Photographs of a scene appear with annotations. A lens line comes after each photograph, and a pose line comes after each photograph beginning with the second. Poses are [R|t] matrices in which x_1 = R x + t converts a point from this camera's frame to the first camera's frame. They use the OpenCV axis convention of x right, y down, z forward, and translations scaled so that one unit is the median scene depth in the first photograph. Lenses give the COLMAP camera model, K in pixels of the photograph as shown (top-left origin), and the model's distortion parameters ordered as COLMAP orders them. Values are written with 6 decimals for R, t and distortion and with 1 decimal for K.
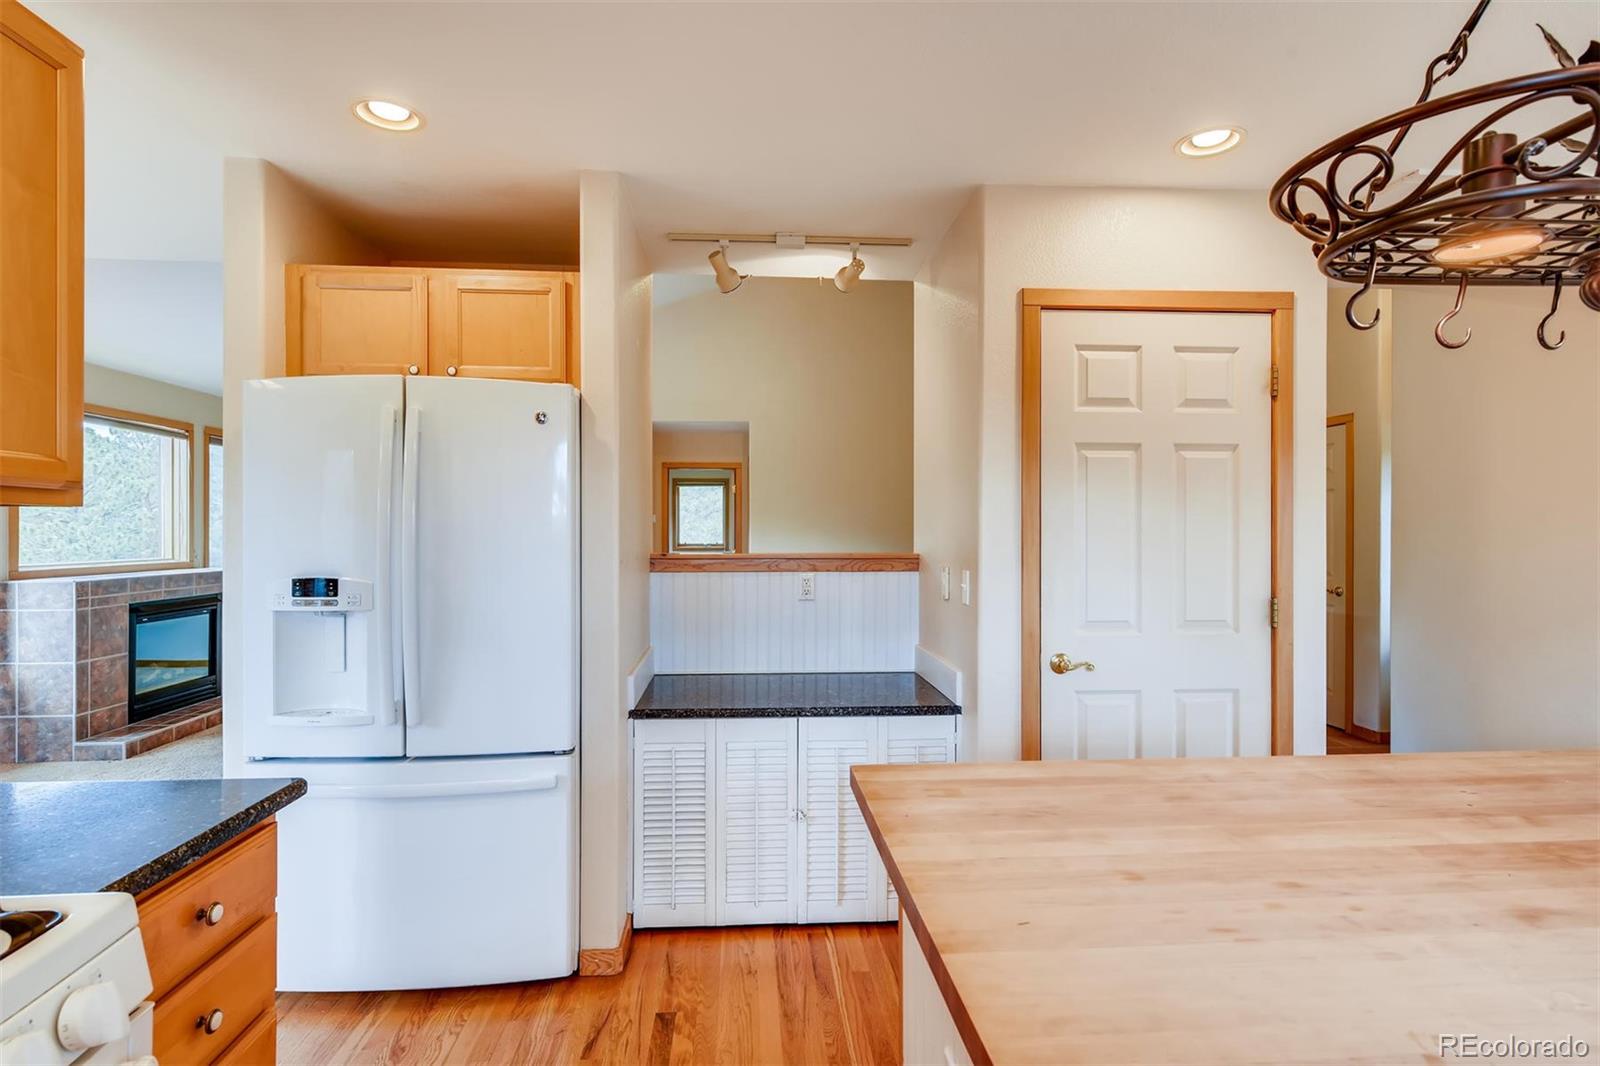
lens RADIAL K [[800.1, 0, 800.0], [0, 800.1, 533.0], [0, 0, 1]] dist [0.000494, -0.000156]
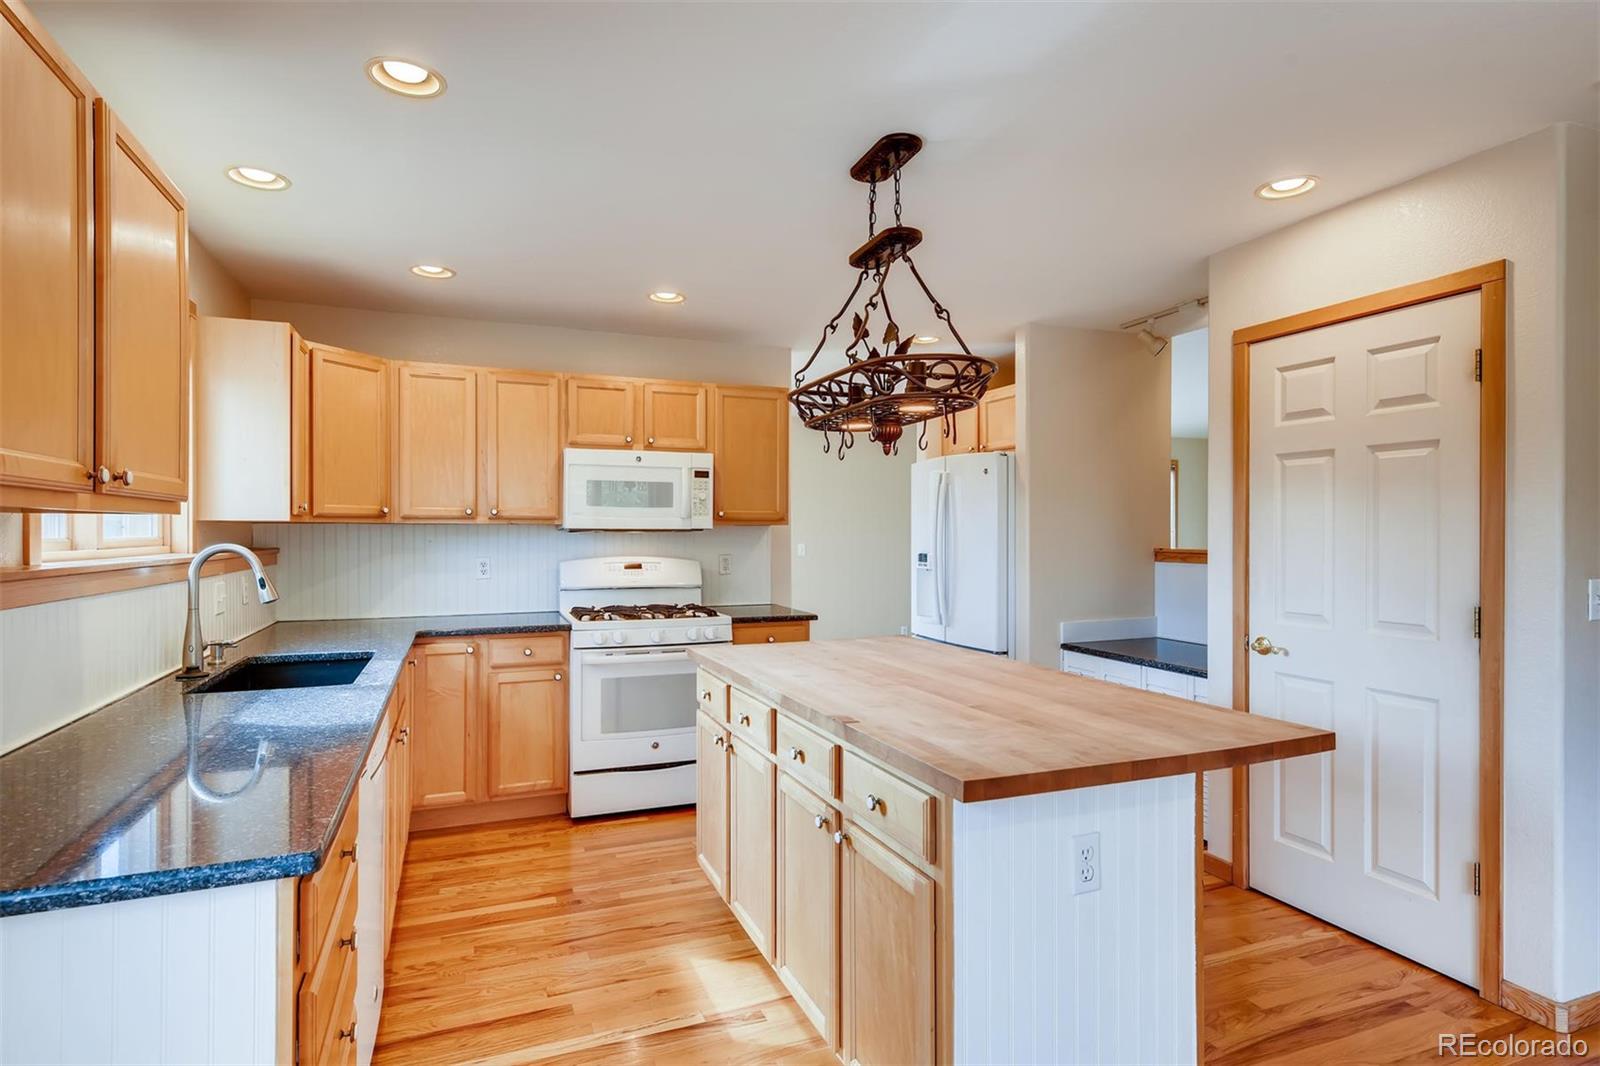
lens RADIAL K [[845.2, 0, 800.0], [0, 845.2, 533.0], [0, 0, 1]] dist [-0.001216, -0.000248]
pose [[0.307274, 0.002472, -0.951618, 1.276727], [-0.000218, 0.999997, 0.002527, -0.003684], [0.951621, -0.000569, 0.307274, -0.015854]]
